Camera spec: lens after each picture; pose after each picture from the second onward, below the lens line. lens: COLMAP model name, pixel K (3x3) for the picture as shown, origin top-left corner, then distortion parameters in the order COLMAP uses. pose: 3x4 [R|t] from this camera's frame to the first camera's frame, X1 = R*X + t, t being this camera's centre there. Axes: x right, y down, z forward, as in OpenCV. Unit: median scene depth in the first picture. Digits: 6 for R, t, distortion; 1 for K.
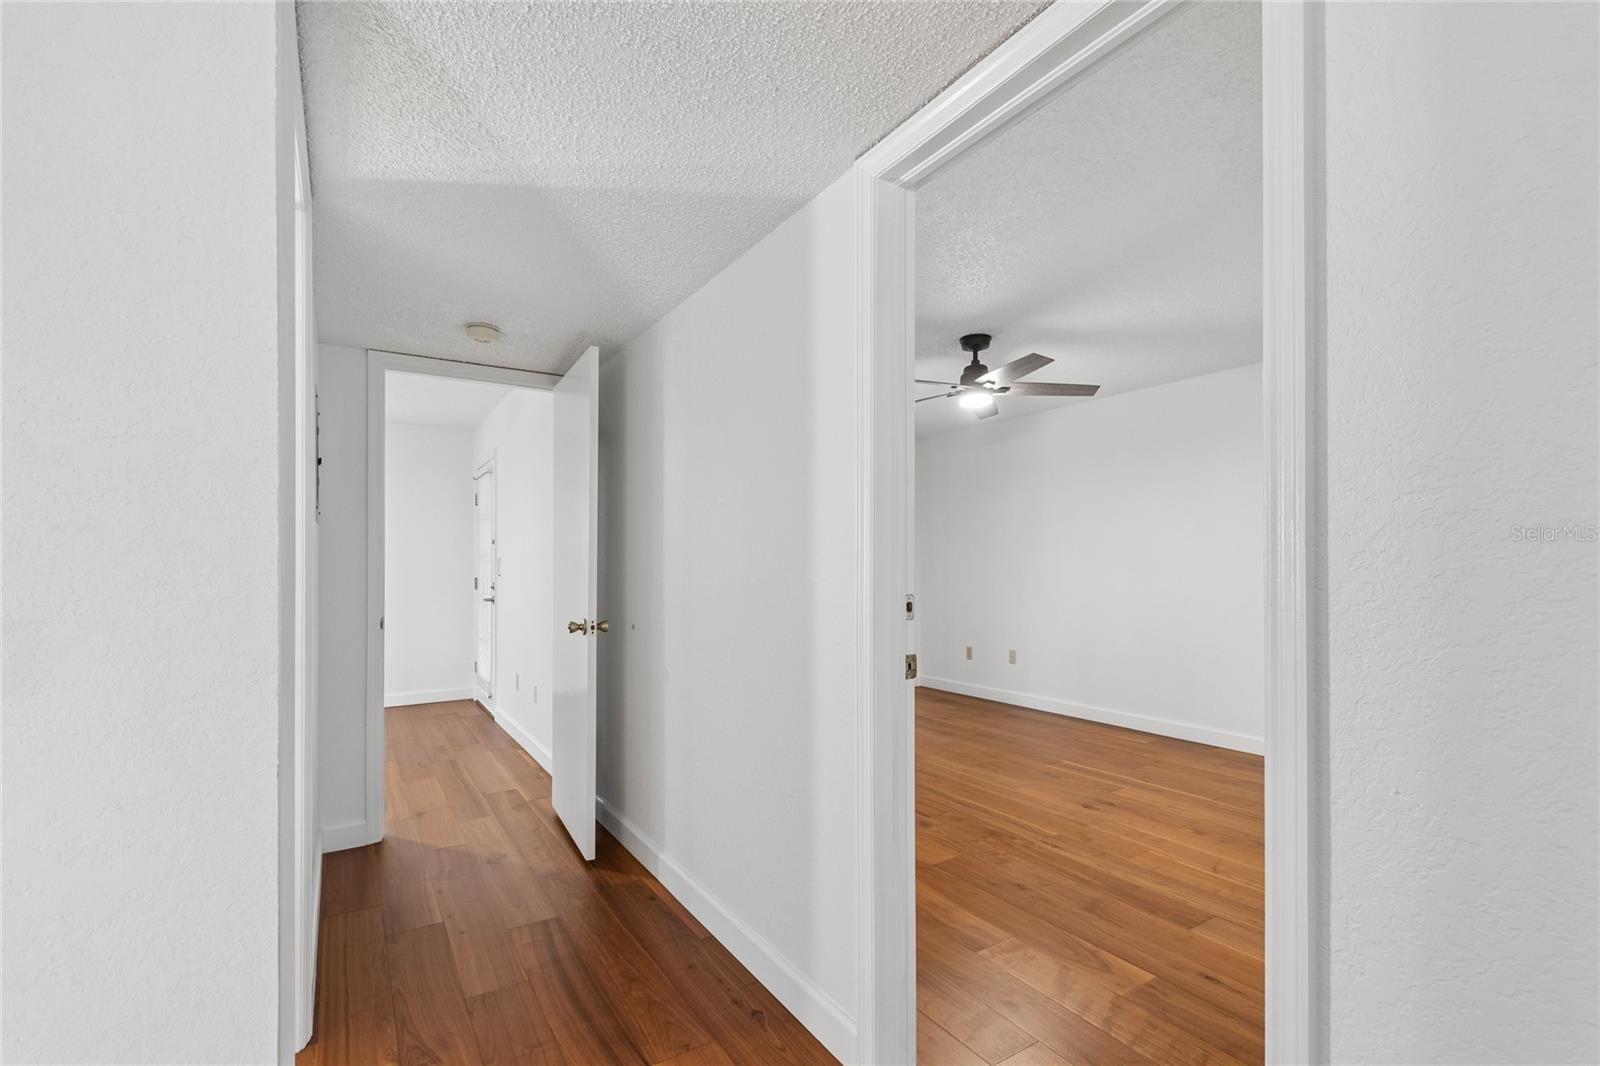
lens RADIAL K [[717.1, 0, 801.2], [0, 717.1, 555.4], [0, 0, 1]] dist [0.002539, 0.000212]
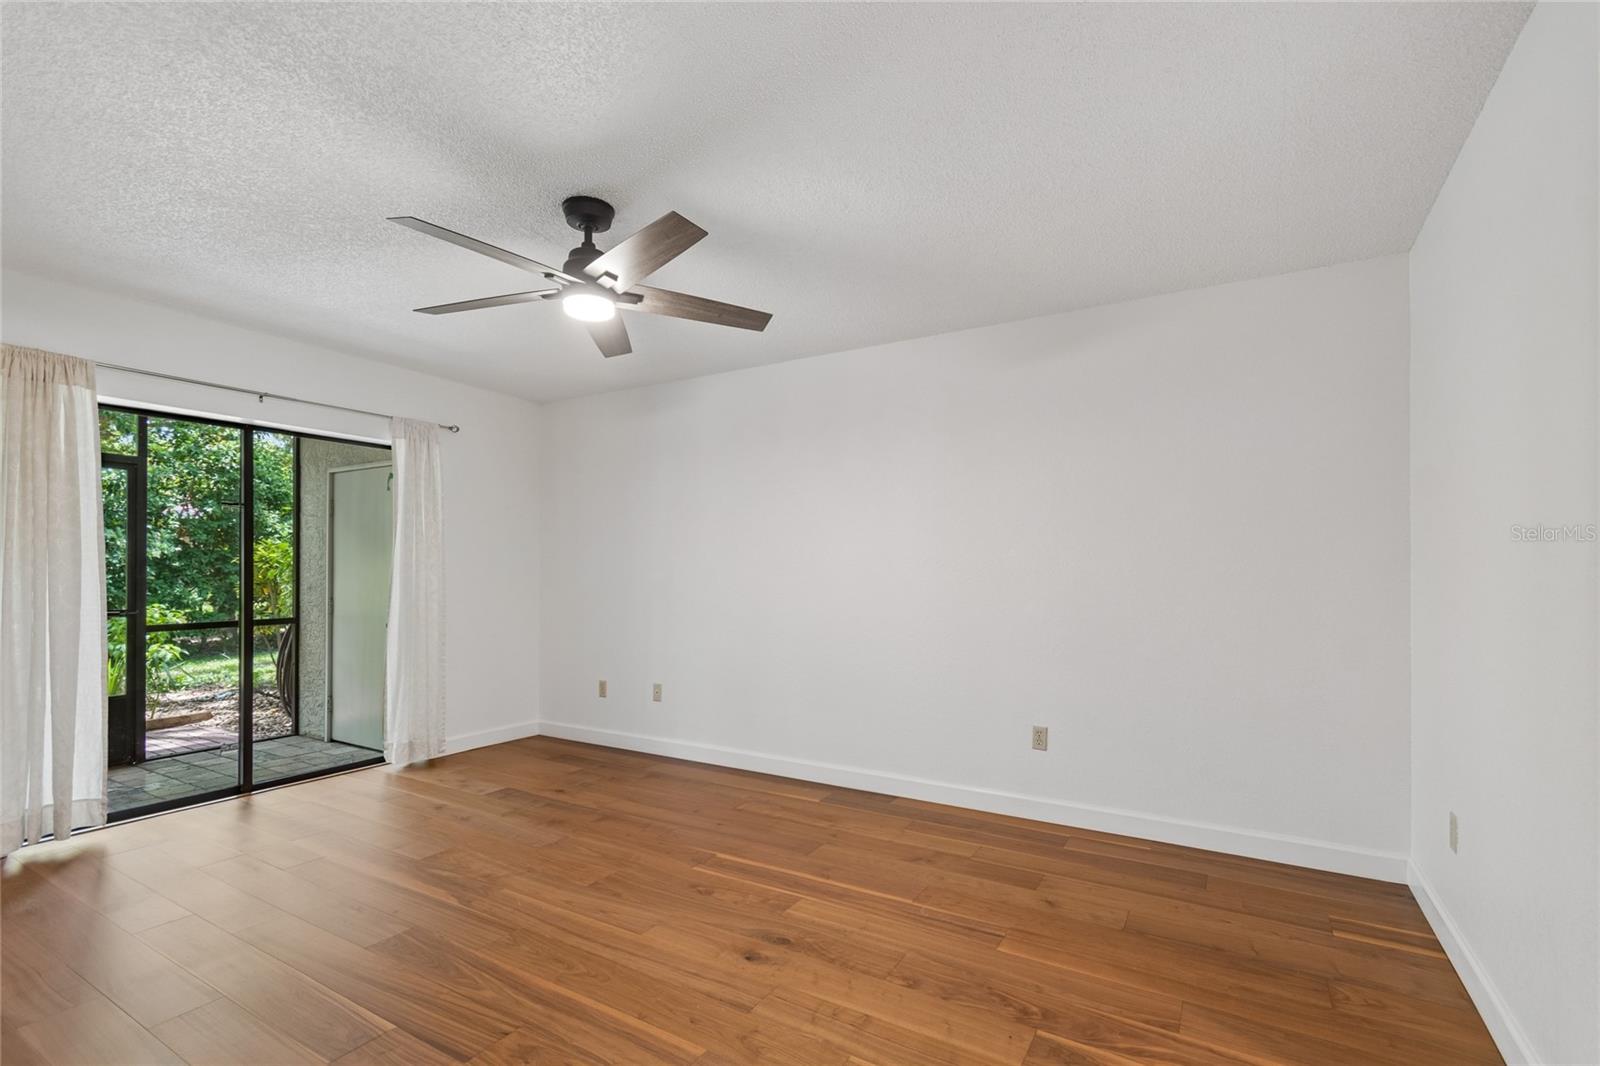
lens RADIAL K [[718.5, 0, 800.6], [0, 718.5, 572.3], [0, 0, 1]] dist [-0.000479, -0.000135]
pose [[0.896130, 0.004662, 0.443767, 0.134788], [-0.009333, 0.999922, 0.008342, 0.005360], [-0.443694, -0.011617, 0.896103, 0.362217]]
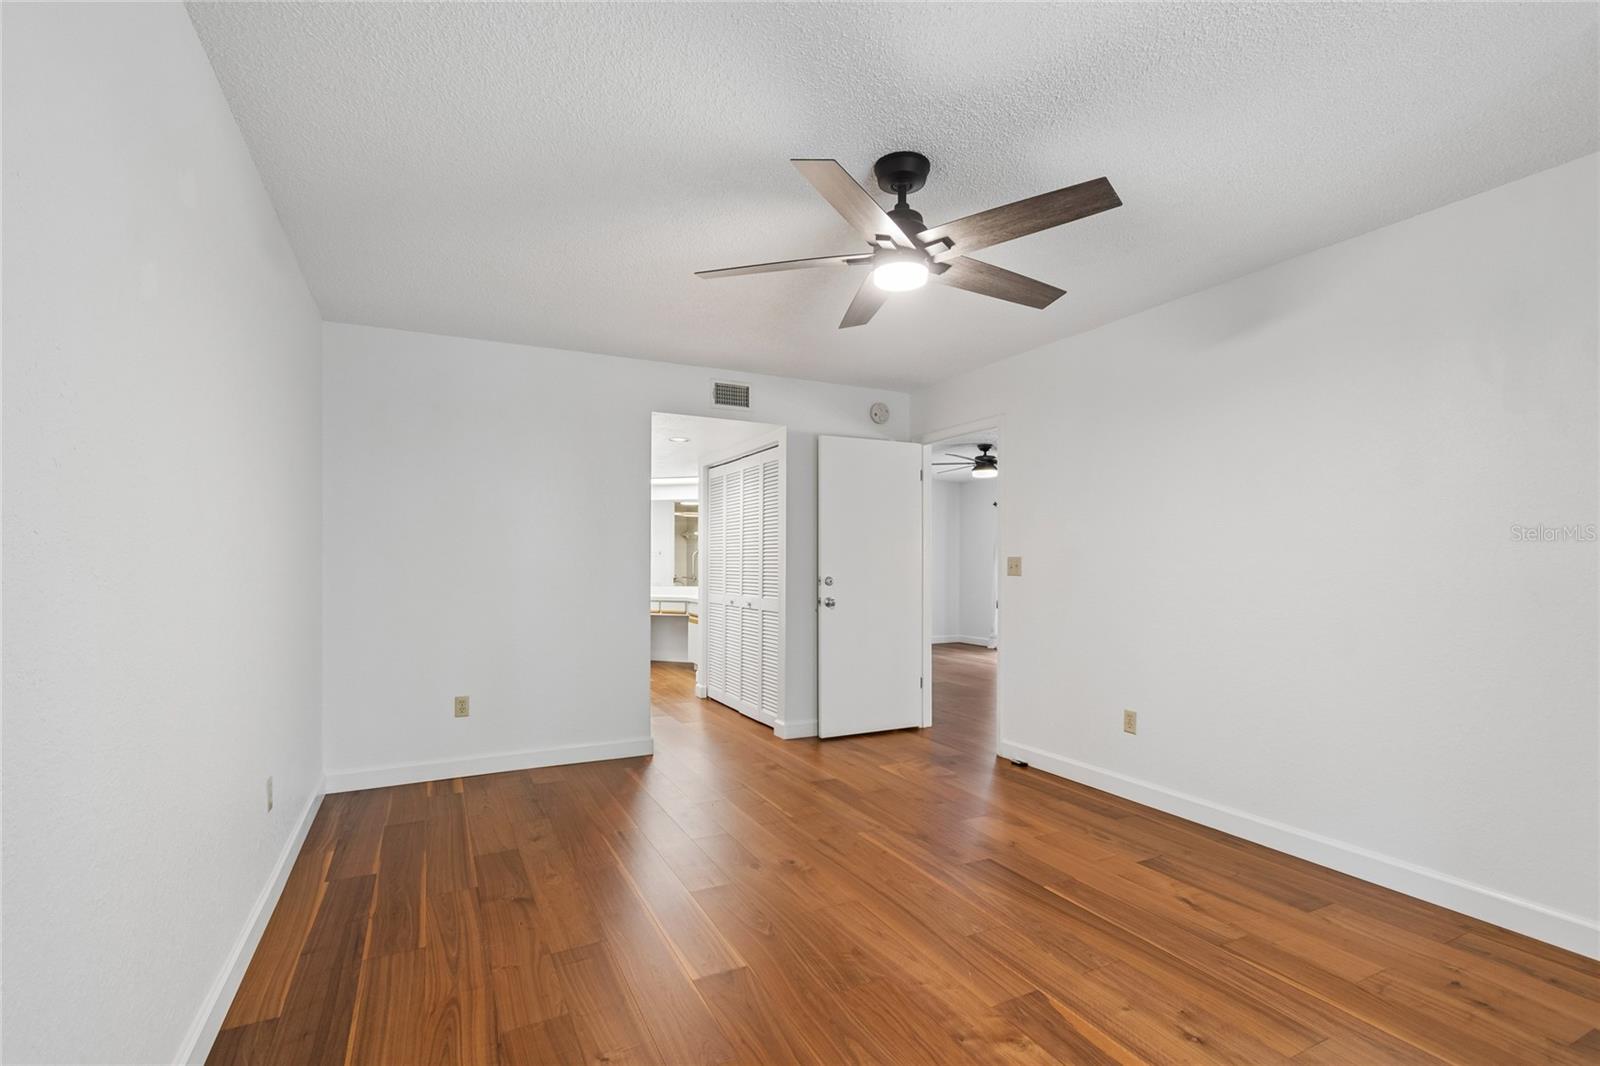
lens RADIAL K [[717.1, 0, 801.2], [0, 717.1, 555.4], [0, 0, 1]] dist [0.002539, 0.000212]
pose [[-0.995490, -0.001999, 0.094849, 0.267186], [-0.004050, 0.999762, -0.021438, 0.018254], [-0.094784, -0.021725, -0.995261, 1.568164]]
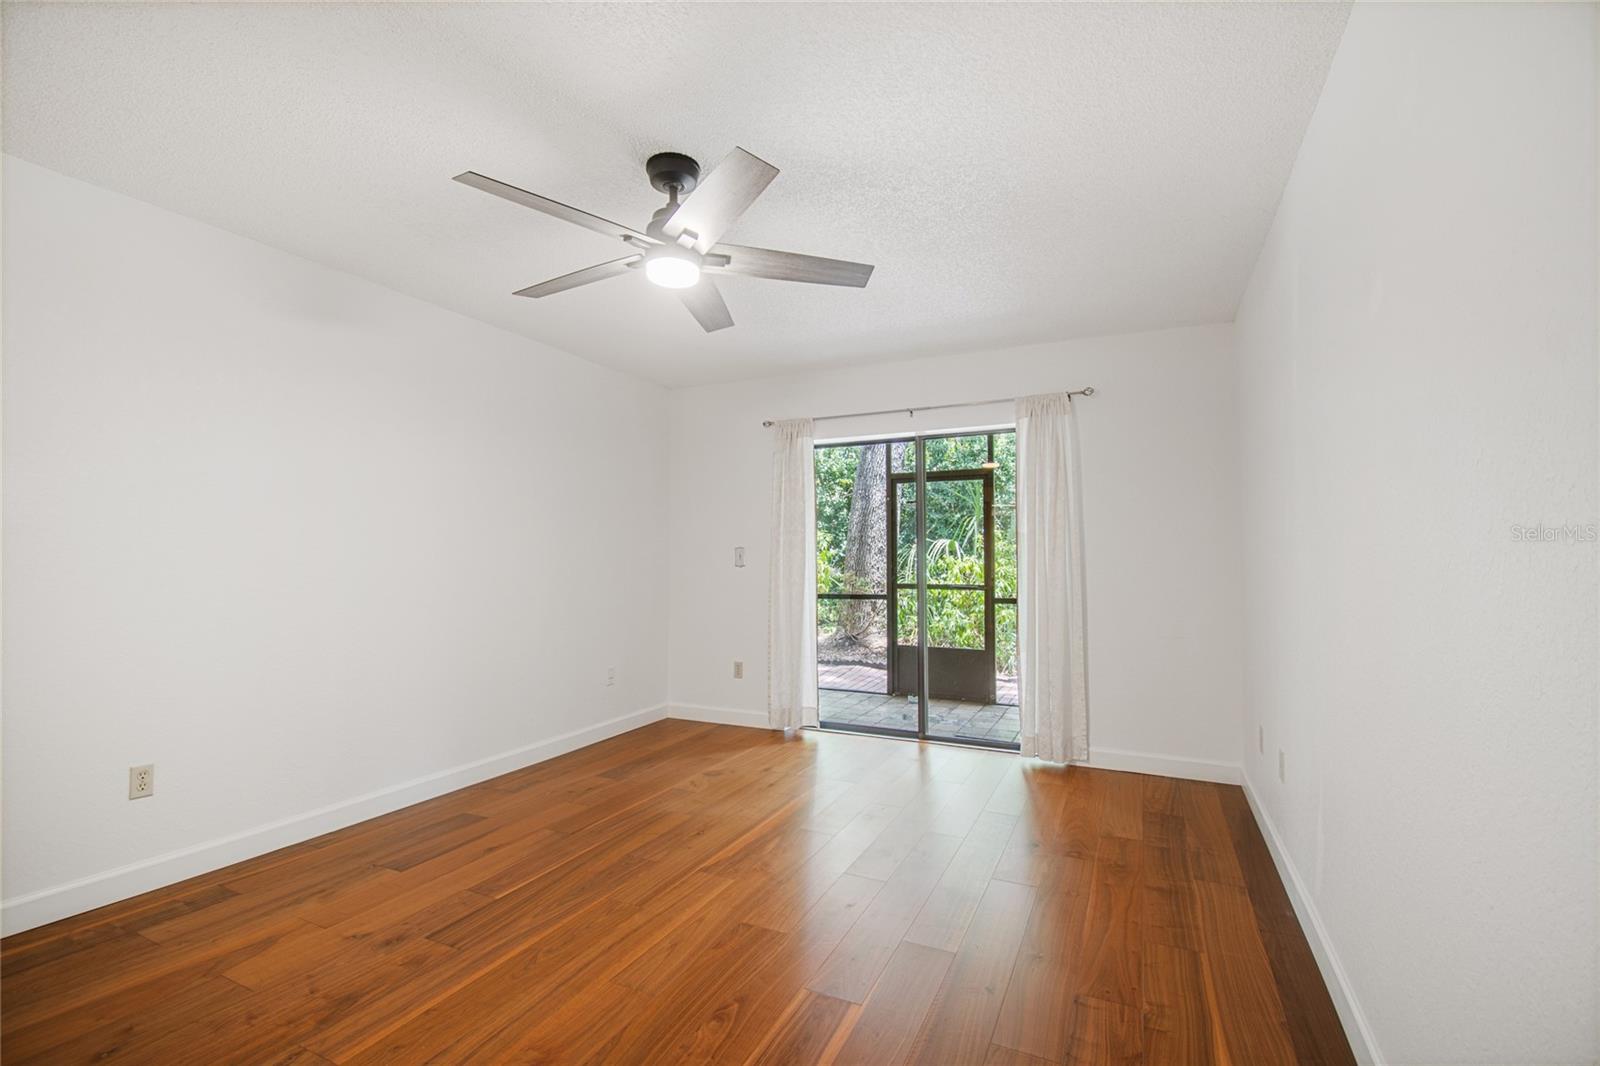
lens RADIAL K [[694.1, 0, 809.0], [0, 694.1, 542.2], [0, 0, 1]] dist [-0.018355, -0.000172]
pose [[0.523511, -0.016499, -0.851859, 0.760575], [0.009115, 0.999864, -0.013765, 0.009070], [0.851970, -0.000559, 0.523590, 0.805490]]
